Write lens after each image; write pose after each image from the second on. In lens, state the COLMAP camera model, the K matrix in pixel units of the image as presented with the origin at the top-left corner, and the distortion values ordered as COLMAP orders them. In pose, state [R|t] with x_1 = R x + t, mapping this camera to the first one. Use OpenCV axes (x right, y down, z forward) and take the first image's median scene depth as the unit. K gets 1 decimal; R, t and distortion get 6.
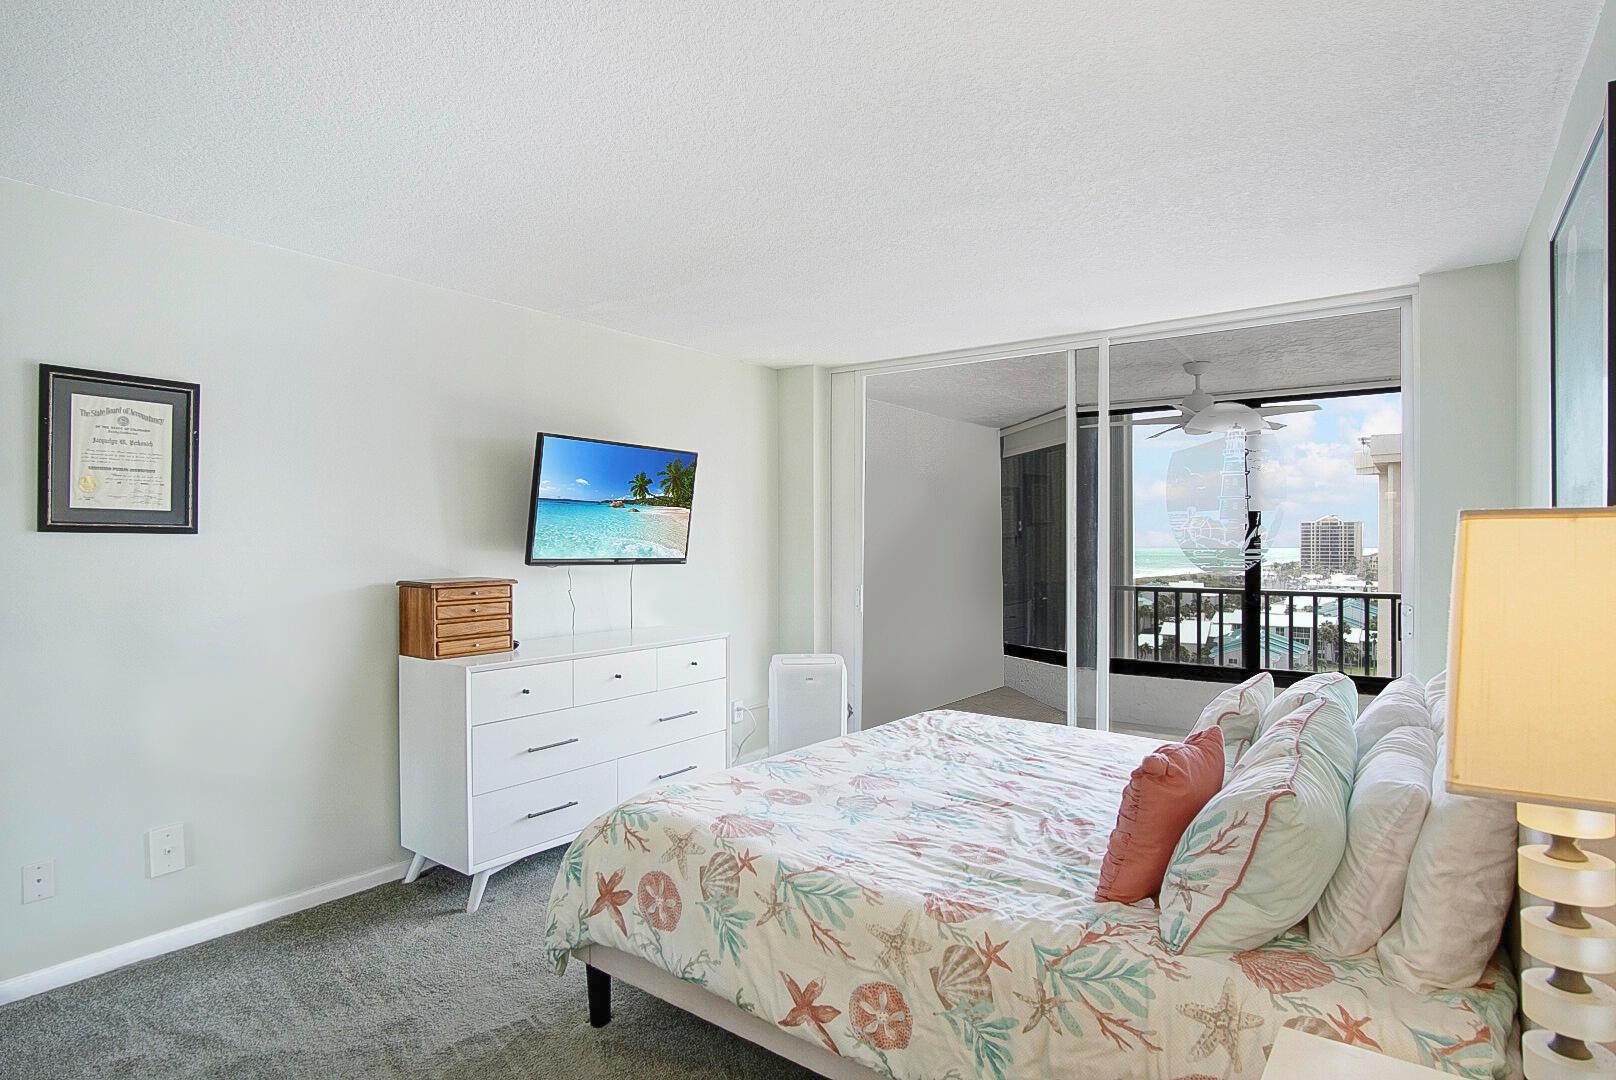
lens RADIAL K [[871.0, 0, 808.6], [0, 871.0, 544.5], [0, 0, 1]] dist [-0.039792, 0.012242]
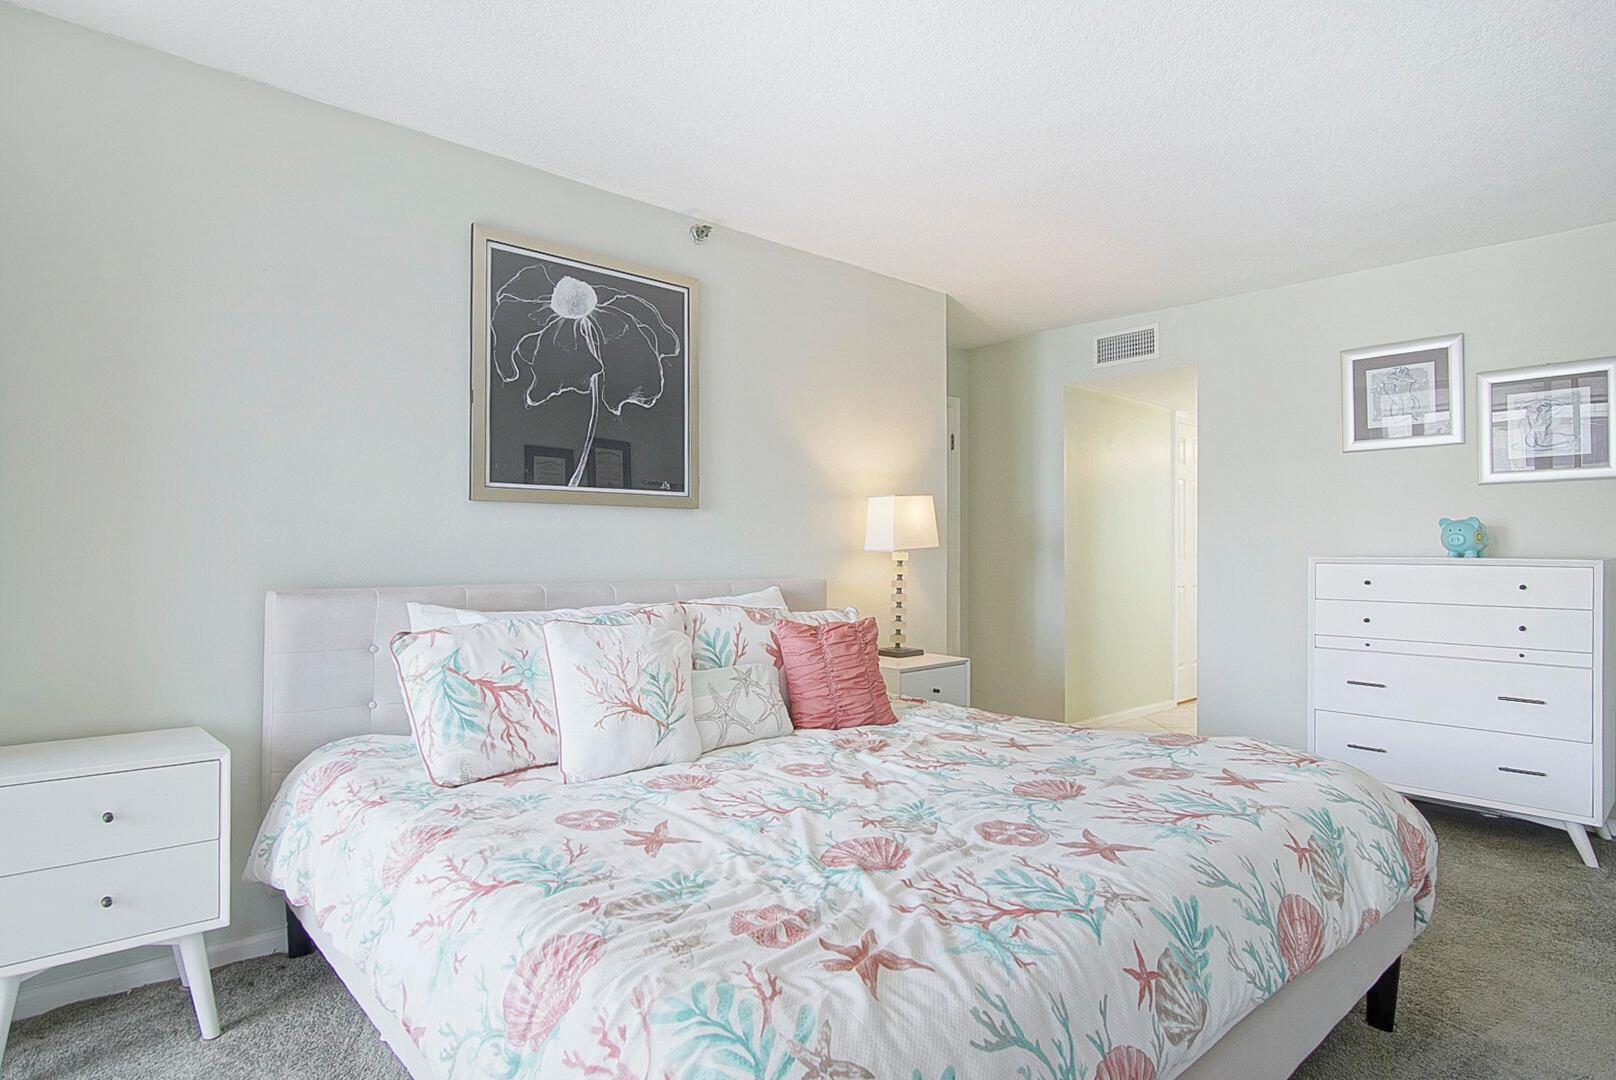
lens RADIAL K [[871.0, 0, 808.6], [0, 871.0, 544.5], [0, 0, 1]] dist [-0.039792, 0.012242]
pose [[-0.979595, -0.003473, 0.200954, 0.126095], [-0.004817, 0.999969, -0.006202, 0.080975], [-0.200926, -0.007043, -0.979581, 1.730588]]
